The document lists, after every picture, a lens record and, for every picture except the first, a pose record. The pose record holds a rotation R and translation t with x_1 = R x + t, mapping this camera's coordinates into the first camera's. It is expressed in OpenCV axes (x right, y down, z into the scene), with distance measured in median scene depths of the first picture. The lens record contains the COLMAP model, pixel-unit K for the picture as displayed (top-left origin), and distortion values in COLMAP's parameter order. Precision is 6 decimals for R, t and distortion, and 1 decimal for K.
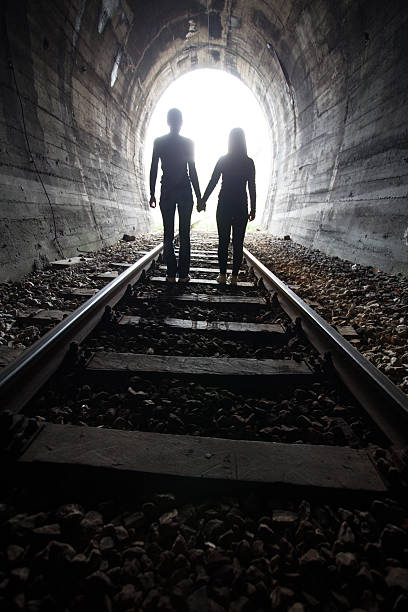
lens RADIAL K [[295.8, 0, 204.0], [0, 295.8, 306.0], [0, 0, 1]] dist [-0.064733, 0.027700]
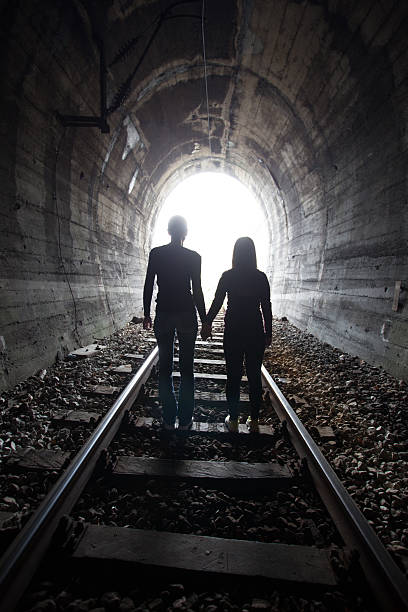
lens RADIAL K [[296.5, 0, 202.6], [0, 296.5, 306.2], [0, 0, 1]] dist [-0.067060, 0.027945]
pose [[0.999863, -0.001301, -0.016494, 0.002432], [-0.002358, 0.975523, -0.219885, -0.052963], [0.016376, 0.219893, 0.975386, -0.094328]]
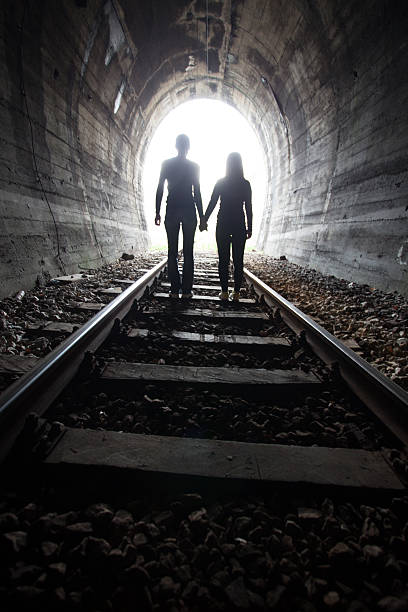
lens RADIAL K [[295.8, 0, 204.0], [0, 295.8, 306.0], [0, 0, 1]] dist [-0.064733, 0.027700]
pose [[0.999769, 0.006454, 0.020489, -0.016480], [-0.005038, 0.997644, -0.068420, 0.008463], [-0.020883, 0.068301, 0.997446, -0.009084]]
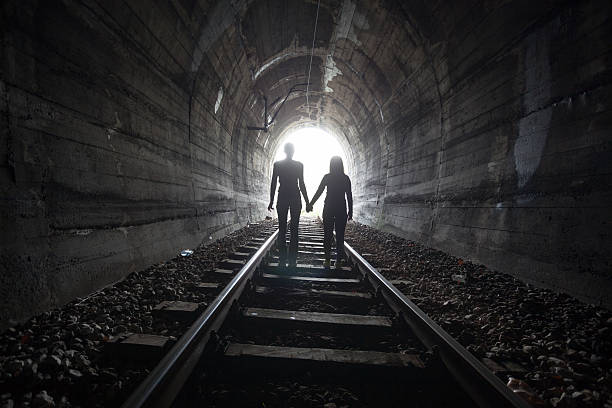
lens RADIAL K [[298.0, 0, 306.3], [0, 298.0, 203.3], [0, 0, 1]] dist [-0.069359, 0.027646]
pose [[0.999954, 0.007779, -0.005535, 0.003914], [-0.009092, 0.952830, -0.303370, 0.354707], [0.002914, 0.303406, 0.952857, -1.181903]]
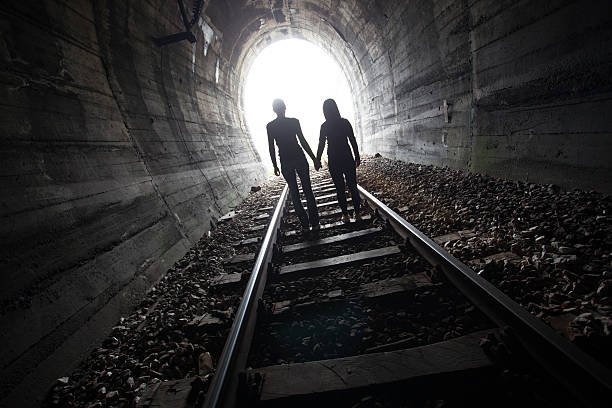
lens RADIAL K [[296.1, 0, 305.9], [0, 296.1, 202.6], [0, 0, 1]] dist [-0.065651, 0.026927]
pose [[0.965056, -0.258220, -0.044590, -0.007115], [0.251778, 0.960891, -0.115308, 0.036579], [0.072621, 0.100052, 0.992328, -0.319425]]
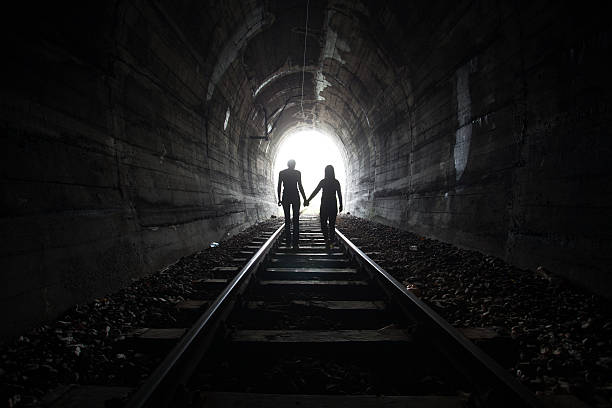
lens RADIAL K [[298.0, 0, 306.3], [0, 298.0, 203.3], [0, 0, 1]] dist [-0.069359, 0.027646]
pose [[0.998694, -0.049009, -0.014421, 0.022431], [0.042469, 0.953355, -0.298848, 0.433747], [0.028394, 0.297845, 0.954192, -1.420542]]
